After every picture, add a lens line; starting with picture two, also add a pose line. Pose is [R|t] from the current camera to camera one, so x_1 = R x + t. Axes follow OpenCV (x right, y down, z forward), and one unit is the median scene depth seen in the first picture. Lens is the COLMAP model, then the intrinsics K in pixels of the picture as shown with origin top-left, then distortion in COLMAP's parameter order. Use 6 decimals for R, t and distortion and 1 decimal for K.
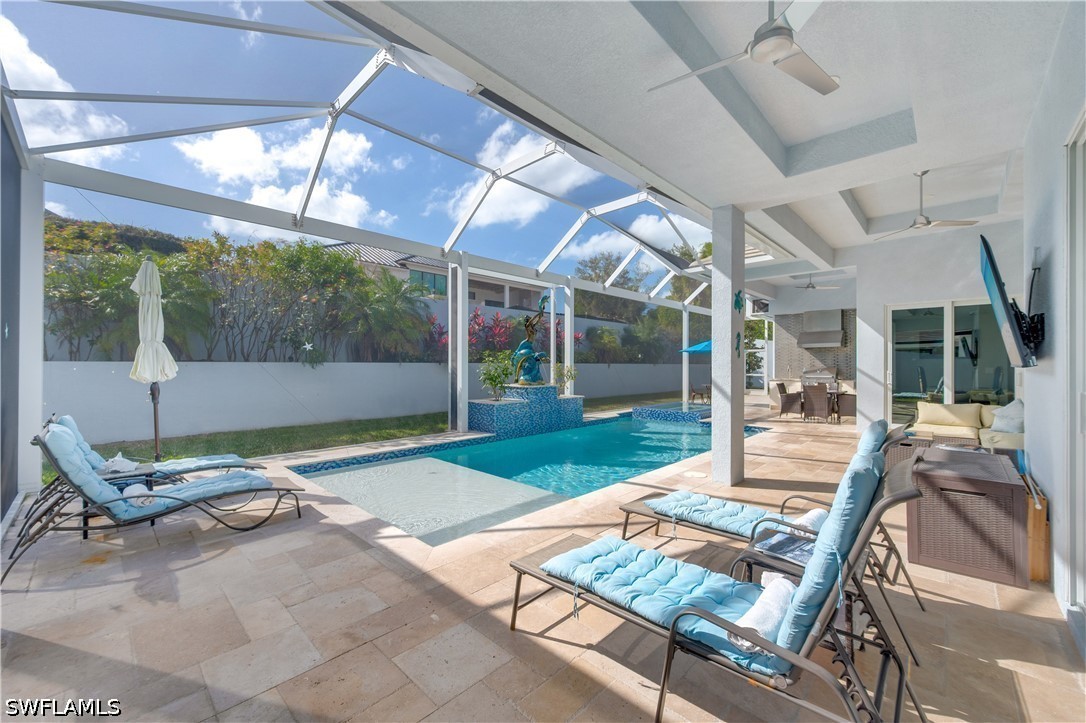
lens RADIAL K [[427.9, 0, 546.2], [0, 427.9, 361.3], [0, 0, 1]] dist [0.007463, -0.000223]
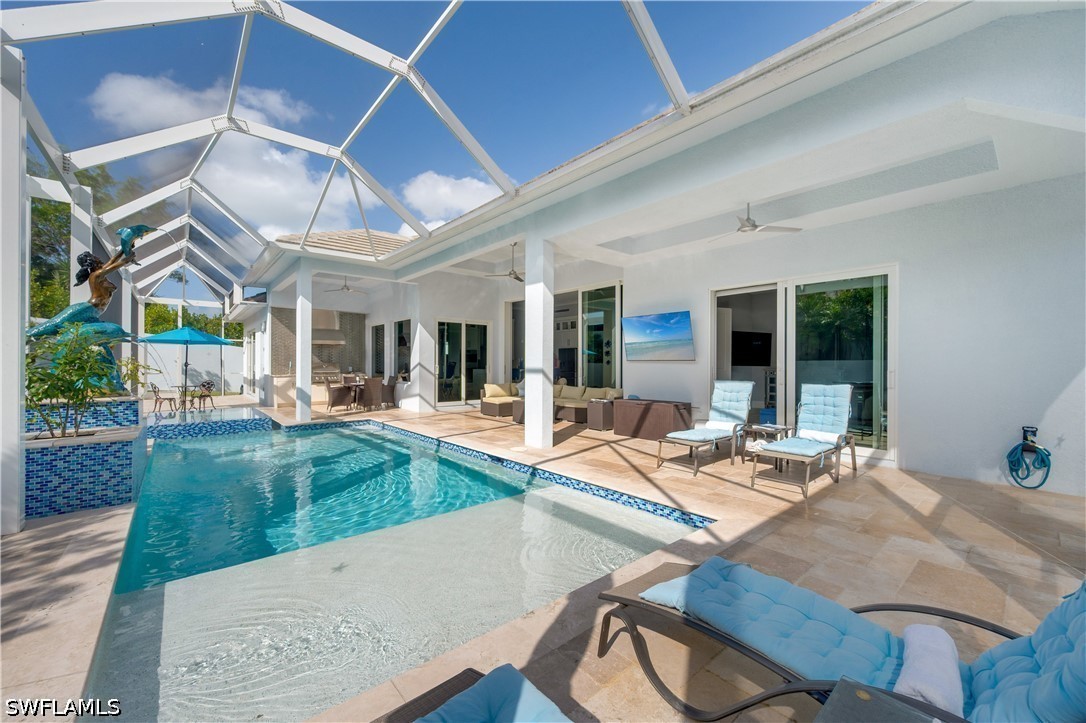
lens RADIAL K [[427.9, 0, 546.0], [0, 427.9, 362.5], [0, 0, 1]] dist [0.007463, -0.000223]
pose [[0.103580, -0.002207, 0.994619, -1.022558], [-0.005243, 0.999982, 0.002765, 0.018430], [-0.994607, -0.005501, 0.103567, 0.967828]]
